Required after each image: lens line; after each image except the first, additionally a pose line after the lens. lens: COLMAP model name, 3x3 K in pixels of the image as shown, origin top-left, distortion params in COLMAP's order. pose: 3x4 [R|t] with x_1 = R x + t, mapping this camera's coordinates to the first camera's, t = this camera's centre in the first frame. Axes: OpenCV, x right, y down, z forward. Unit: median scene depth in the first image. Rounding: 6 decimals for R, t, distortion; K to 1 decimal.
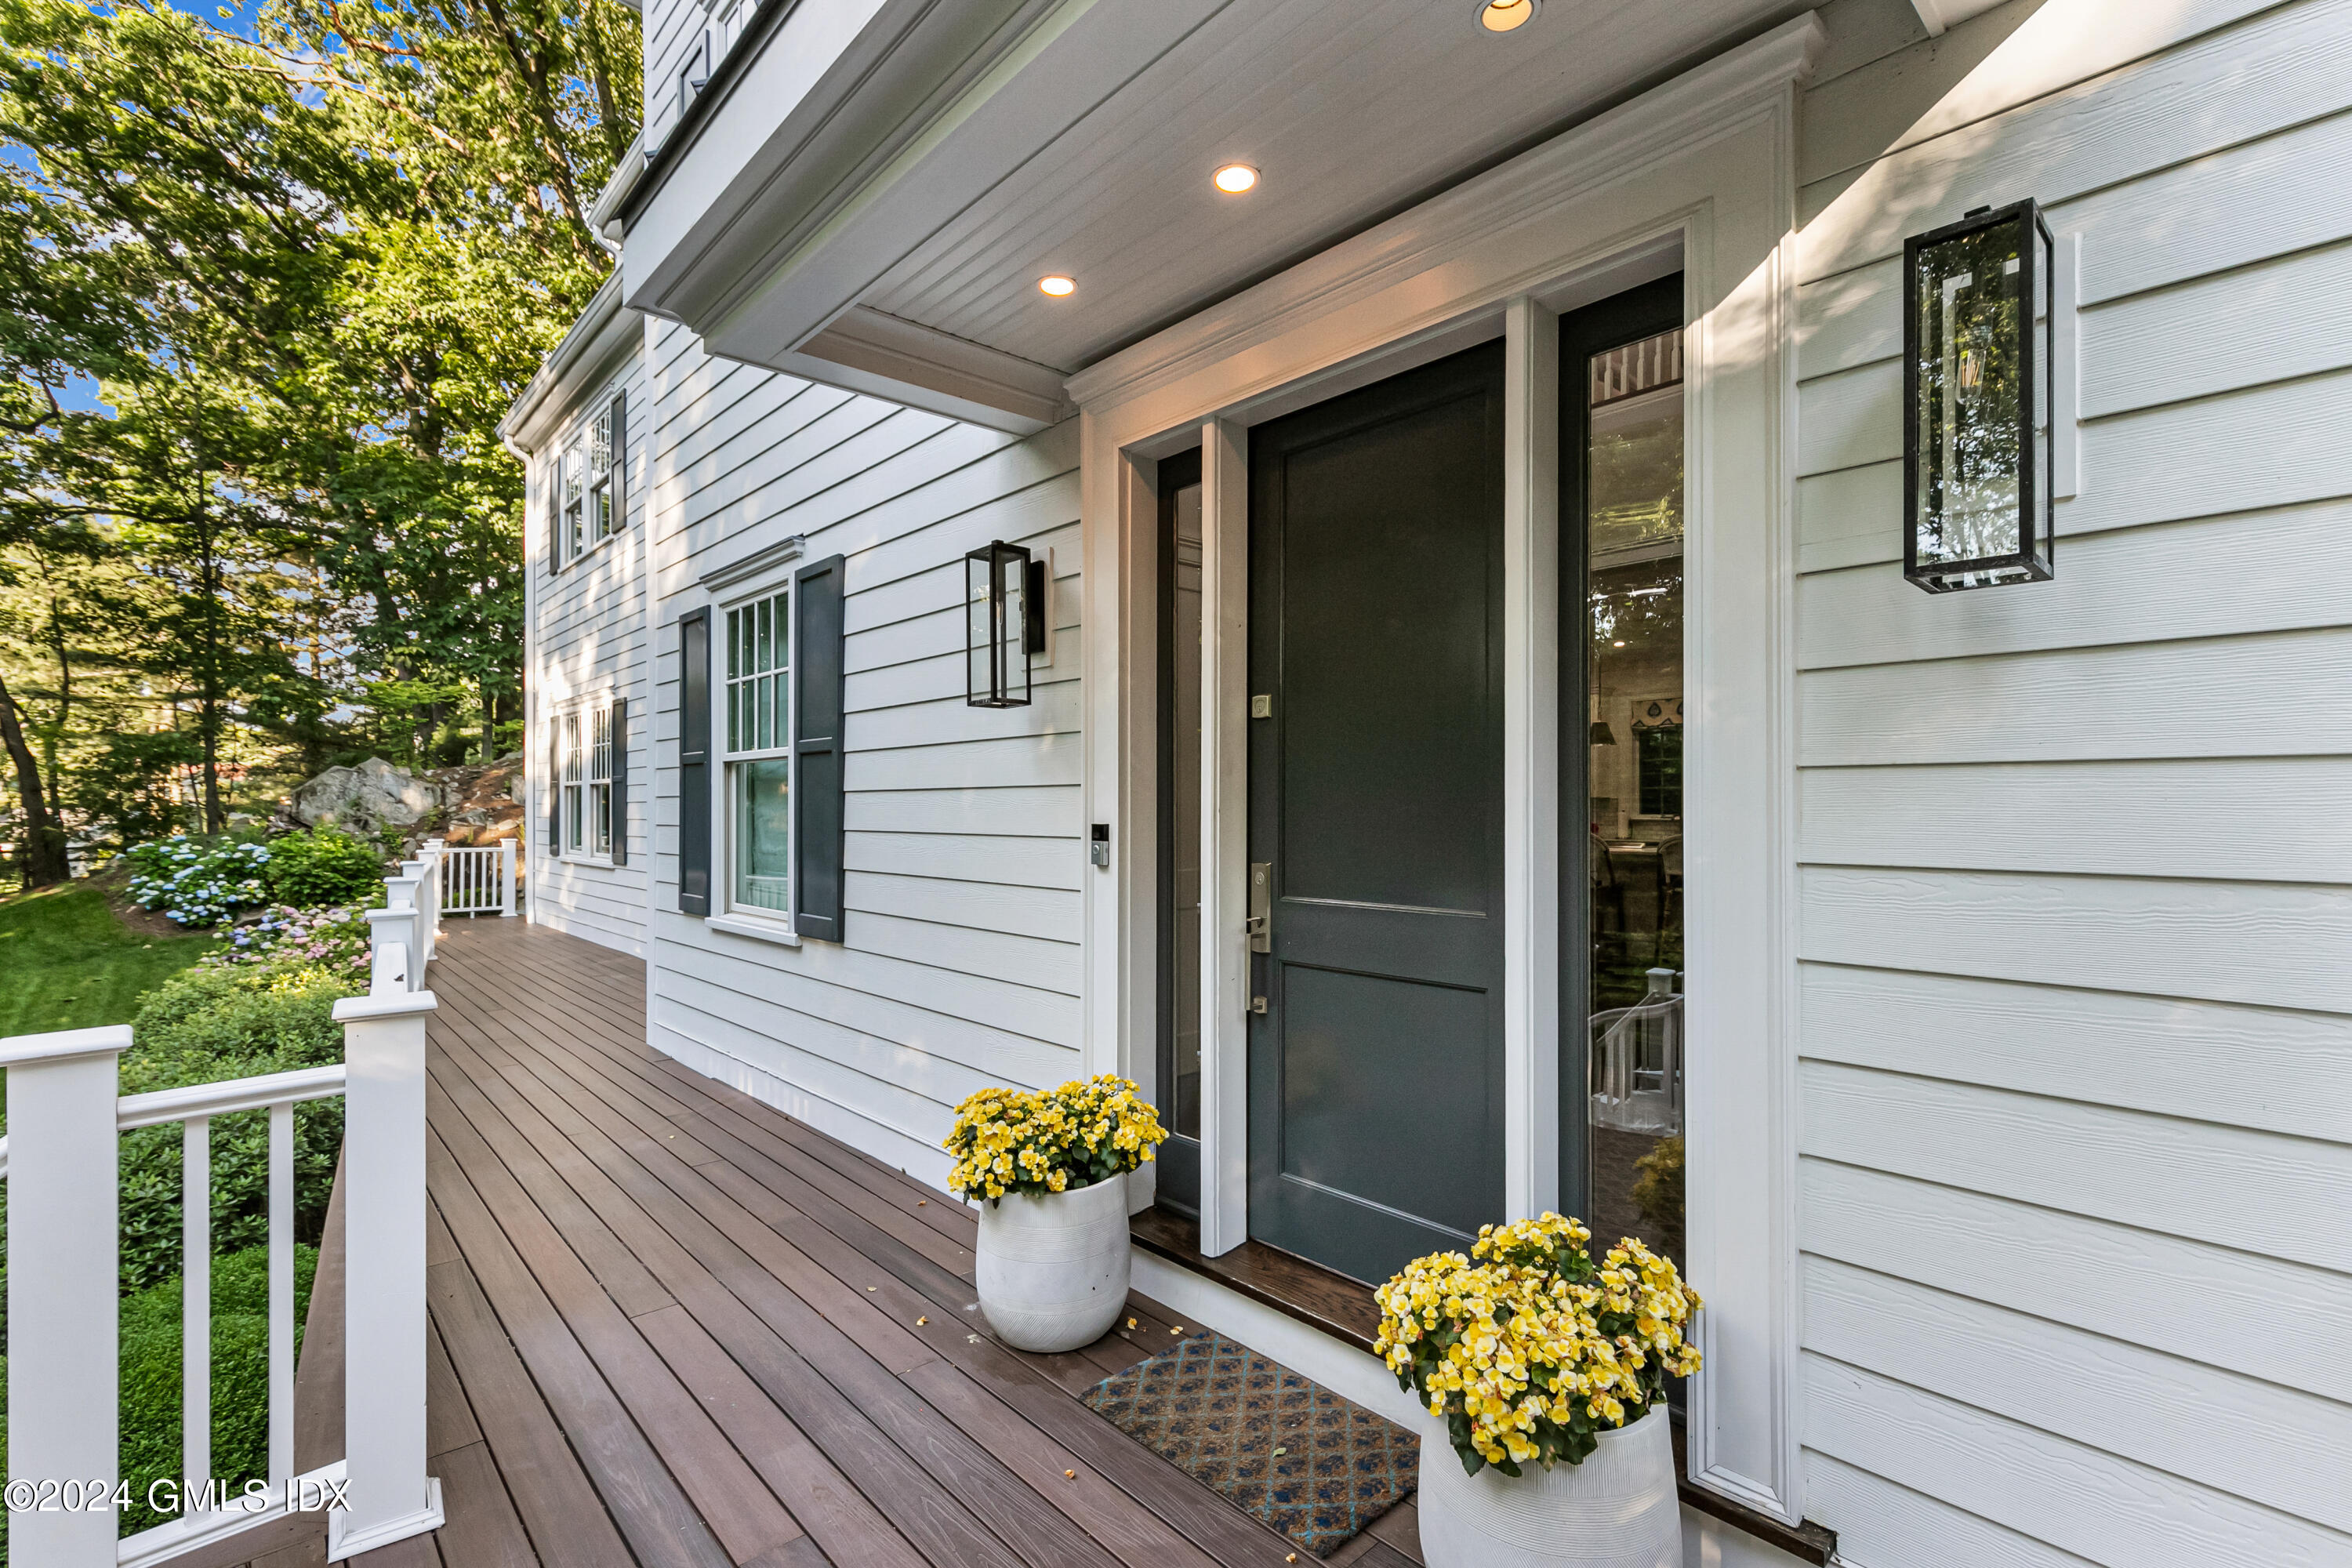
lens RADIAL K [[1067.1, 0, 1178.0], [0, 1067.1, 790.5], [0, 0, 1]] dist [0.004896, -0.000105]
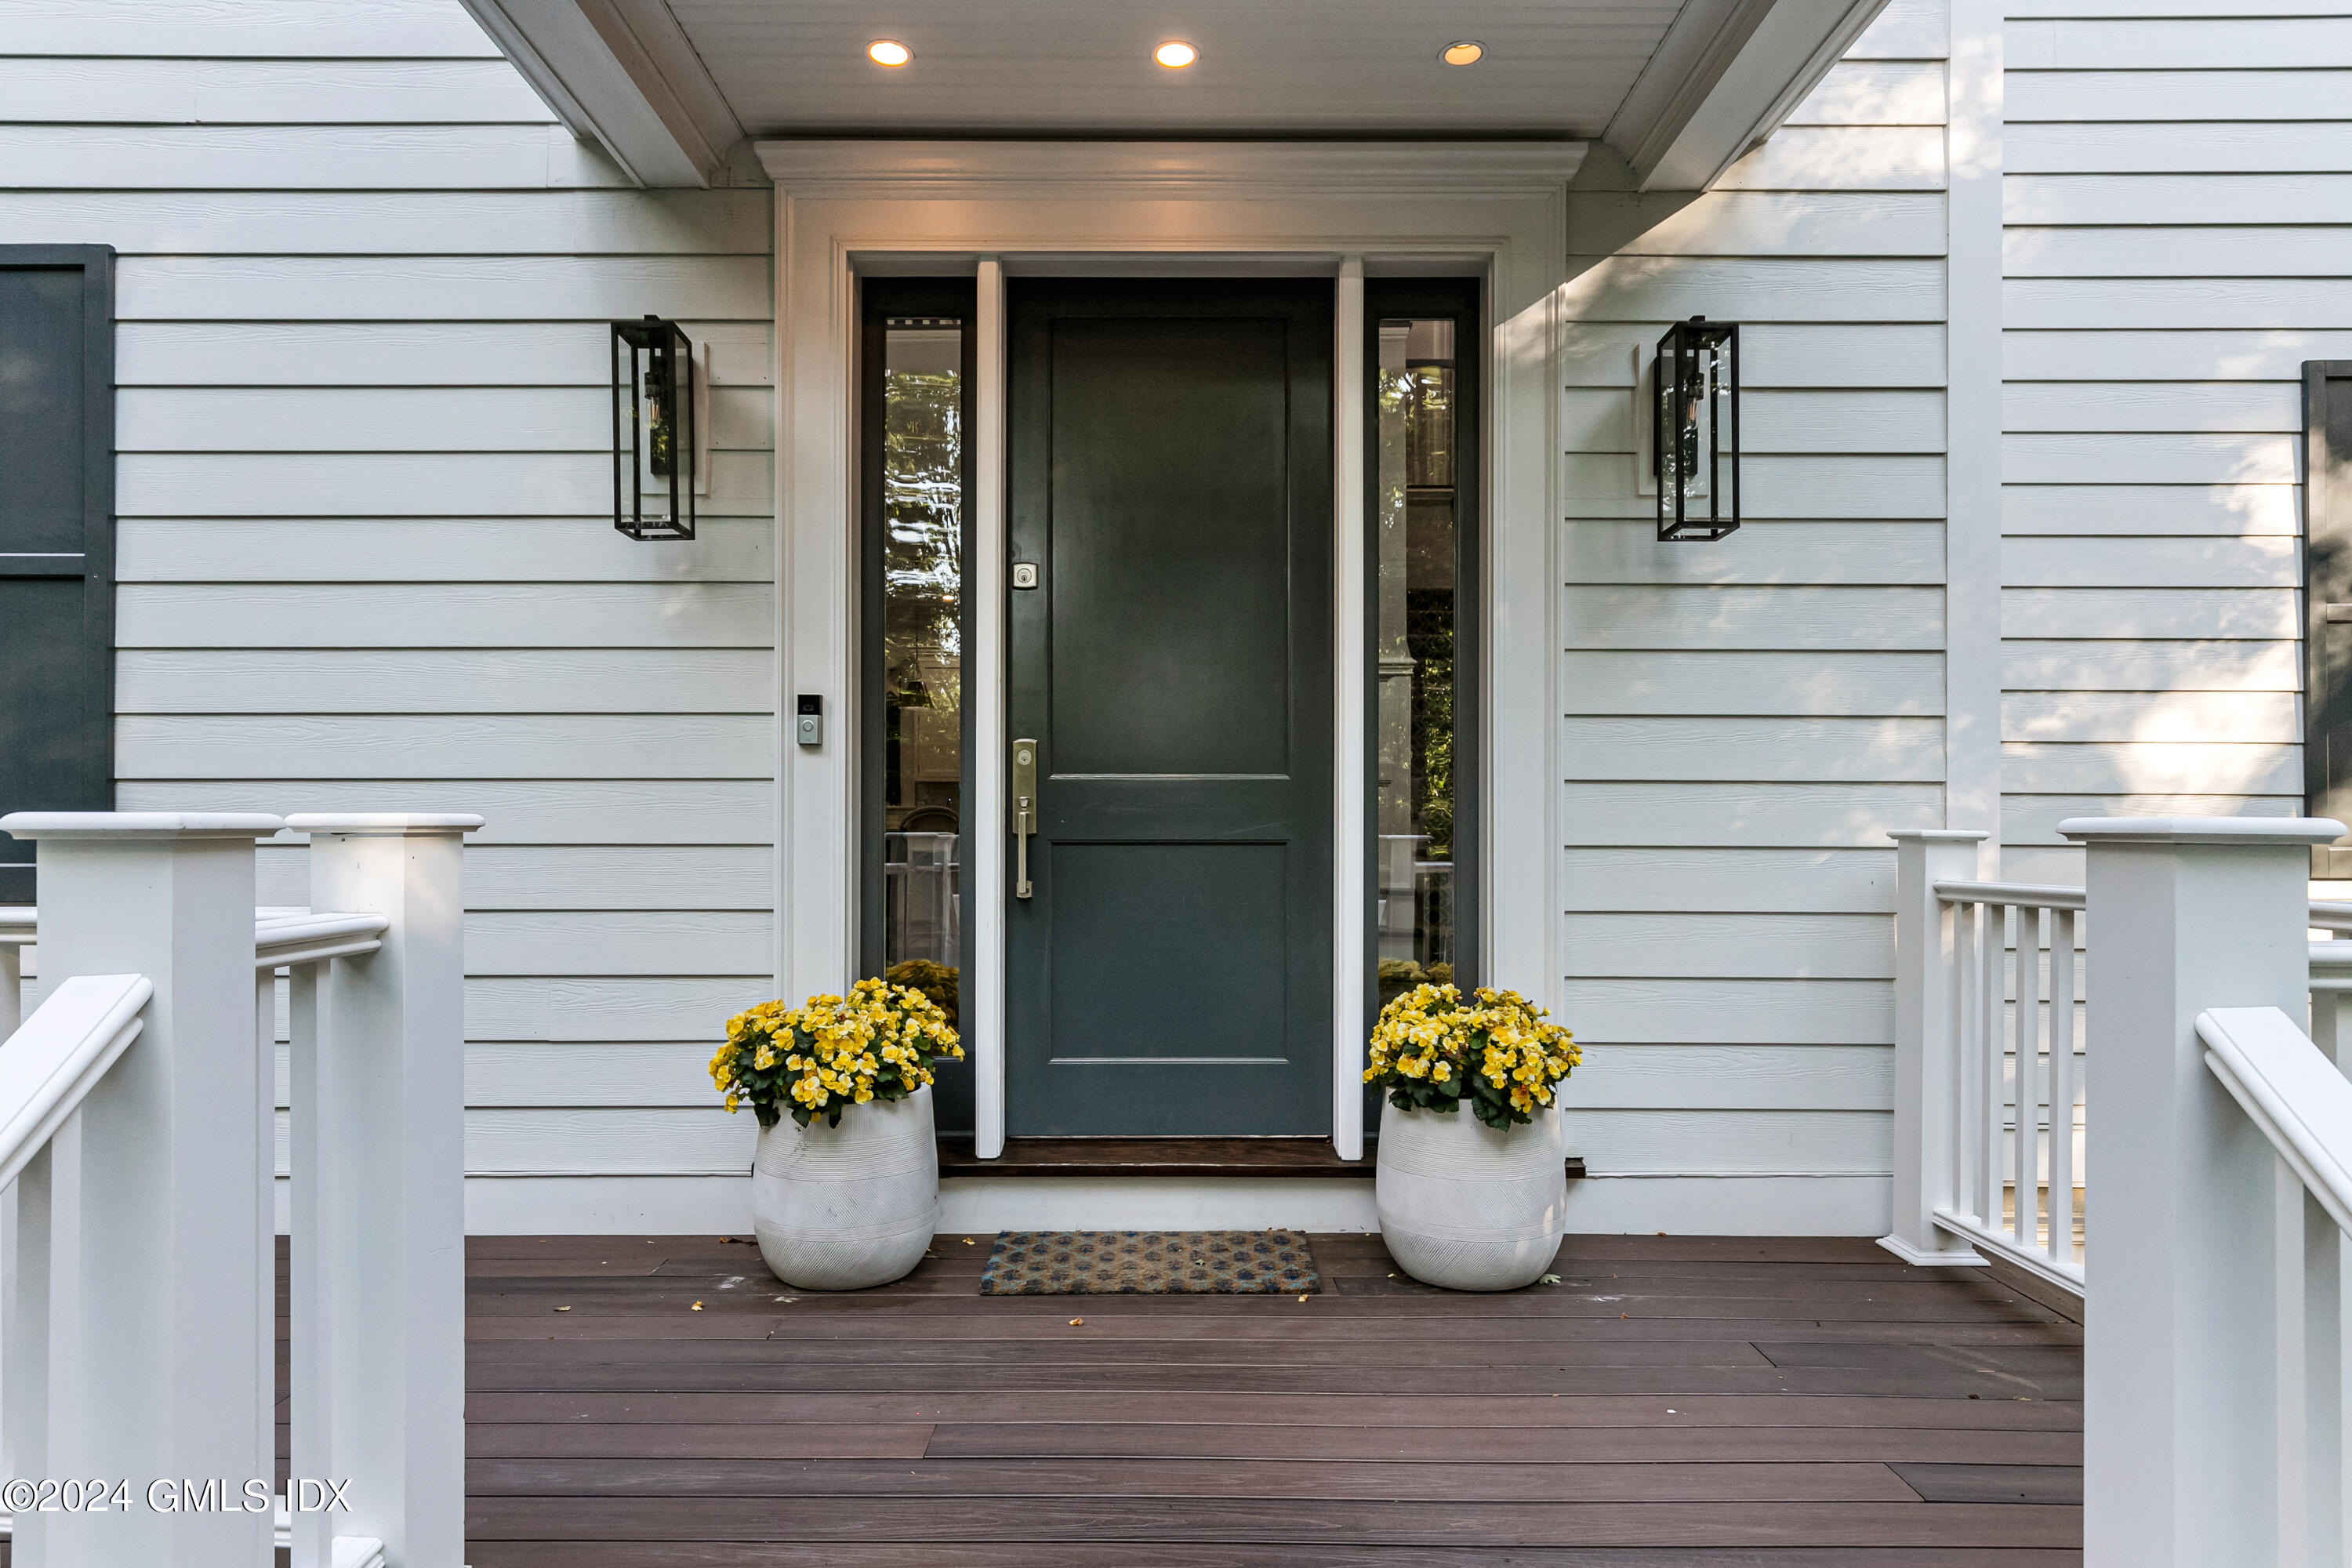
lens RADIAL K [[1430.1, 0, 1177.1], [0, 1430.1, 798.8], [0, 0, 1]] dist [0.007807, 0.001285]
pose [[0.678483, 0.014093, 0.734481, -0.778064], [-0.012417, 0.999893, -0.007716, 0.131223], [-0.734511, -0.003885, 0.678586, 0.036867]]
